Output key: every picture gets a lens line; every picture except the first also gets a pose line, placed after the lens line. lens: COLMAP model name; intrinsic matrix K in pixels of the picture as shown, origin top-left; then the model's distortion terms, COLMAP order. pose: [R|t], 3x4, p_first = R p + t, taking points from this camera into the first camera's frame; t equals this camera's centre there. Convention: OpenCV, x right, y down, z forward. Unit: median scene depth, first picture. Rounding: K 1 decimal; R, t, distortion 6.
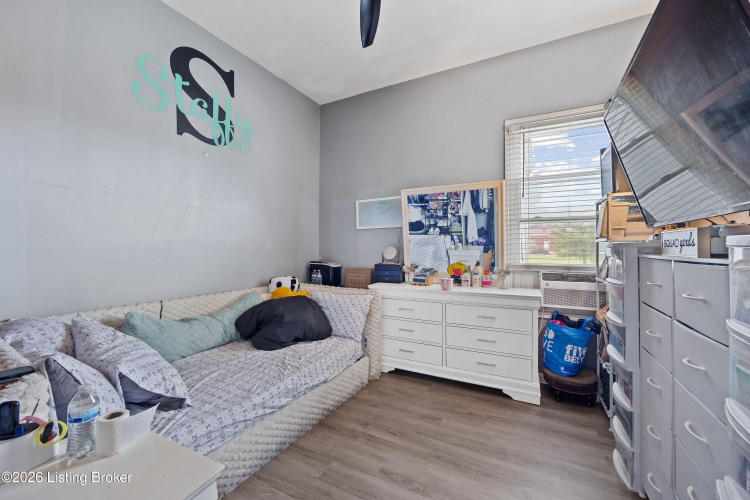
lens RADIAL K [[297.3, 0, 372.2], [0, 297.3, 245.3], [0, 0, 1]] dist [-0.004350, -0.000172]
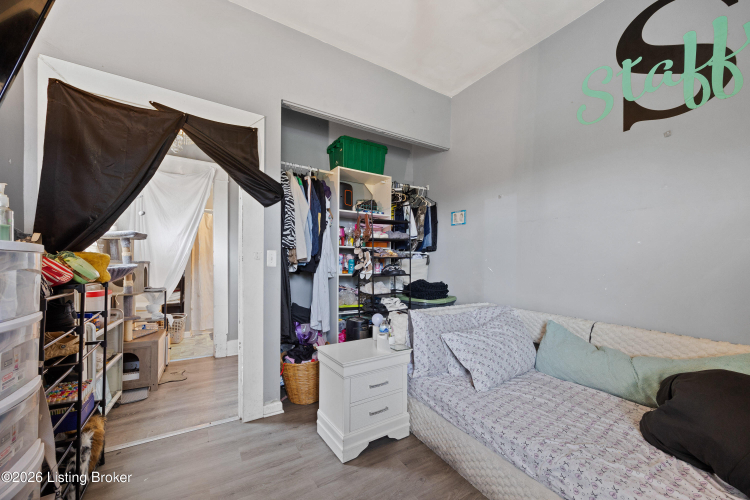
lens RADIAL K [[297.3, 0, 365.0], [0, 297.3, 261.1], [0, 0, 1]] dist [-0.004350, -0.000172]
pose [[-0.534114, -0.011252, -0.845337, 0.439098], [-0.011042, 0.999919, -0.006332, 0.009036], [0.845340, 0.005952, -0.534195, 0.811325]]
